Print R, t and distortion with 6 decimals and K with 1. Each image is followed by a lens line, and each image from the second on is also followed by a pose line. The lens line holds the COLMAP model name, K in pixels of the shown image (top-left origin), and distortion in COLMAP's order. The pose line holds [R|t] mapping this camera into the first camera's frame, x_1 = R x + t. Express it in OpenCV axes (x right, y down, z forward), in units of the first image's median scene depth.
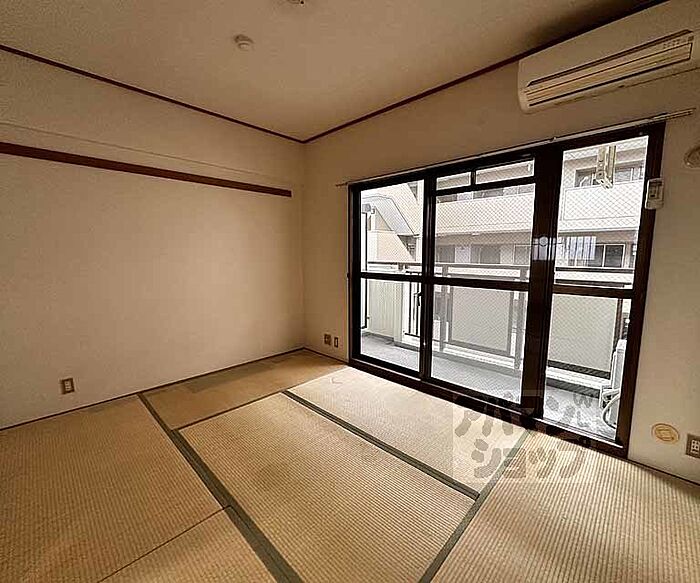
lens RADIAL K [[307.9, 0, 350.6], [0, 307.9, 289.9], [0, 0, 1]] dist [0.000009, 0.000068]
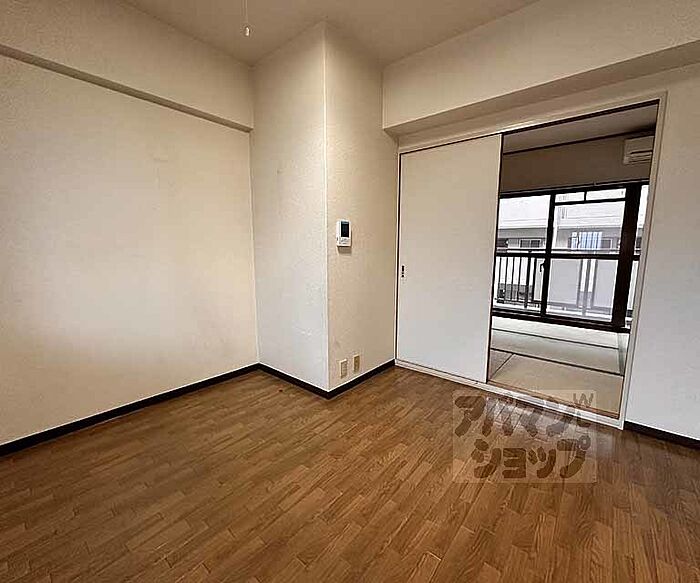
lens RADIAL K [[311.2, 0, 353.9], [0, 311.2, 289.4], [0, 0, 1]] dist [-0.002263, 0.000433]
pose [[0.996689, -0.005042, 0.081151, -0.914451], [0.003921, 0.999895, 0.013967, 0.119980], [-0.081213, -0.013603, 0.996604, -0.577639]]
